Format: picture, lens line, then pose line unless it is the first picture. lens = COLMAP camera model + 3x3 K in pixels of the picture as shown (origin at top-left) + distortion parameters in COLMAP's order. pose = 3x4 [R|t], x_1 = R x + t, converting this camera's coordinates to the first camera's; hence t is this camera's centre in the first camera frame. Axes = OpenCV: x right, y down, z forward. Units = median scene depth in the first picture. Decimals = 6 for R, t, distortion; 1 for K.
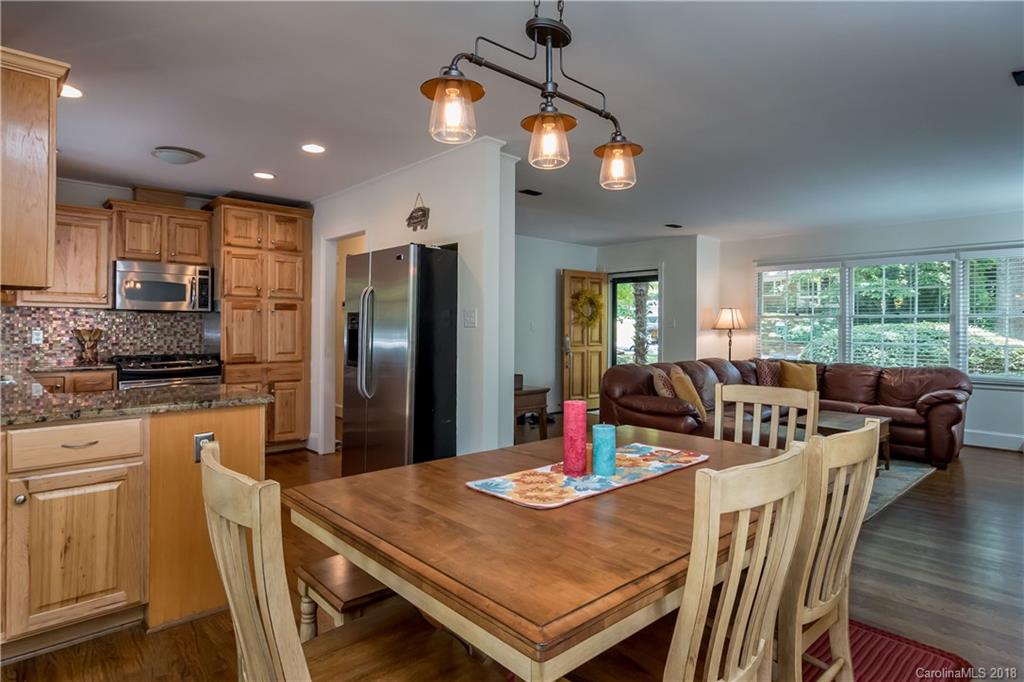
lens RADIAL K [[550.3, 0, 490.2], [0, 550.3, 329.9], [0, 0, 1]] dist [-0.000883, -0.000870]
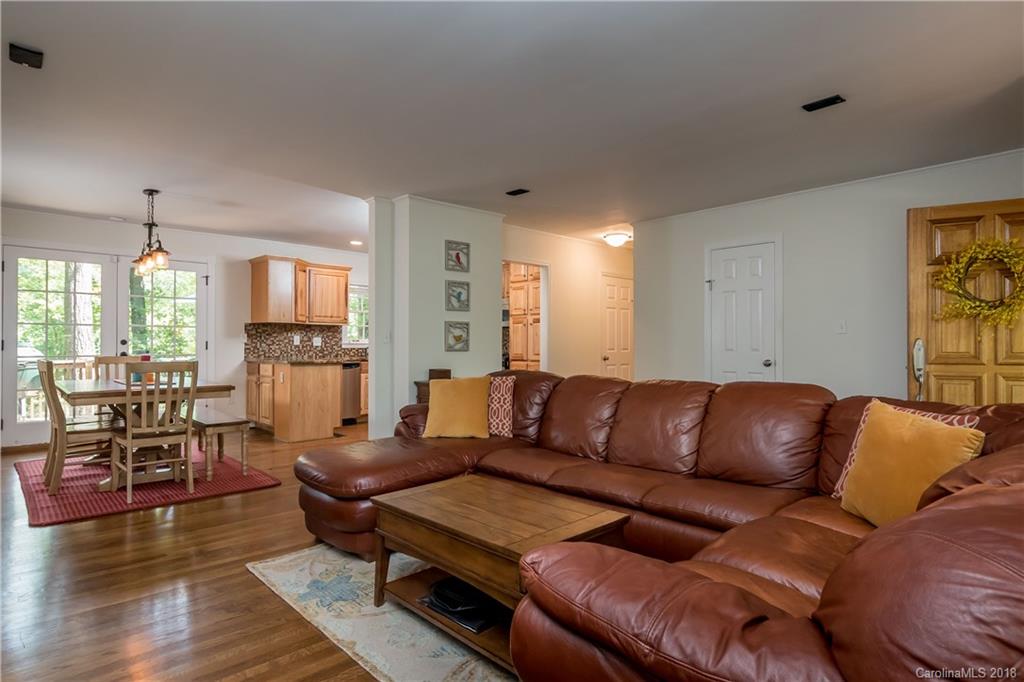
lens RADIAL K [[550.3, 0, 506.9], [0, 550.3, 342.0], [0, 0, 1]] dist [-0.000883, -0.000870]
pose [[0.011451, -0.012833, -0.999852, 1.054153], [-0.005791, 0.999900, -0.012900, 0.031579], [0.999918, 0.005937, 0.011376, 0.964828]]
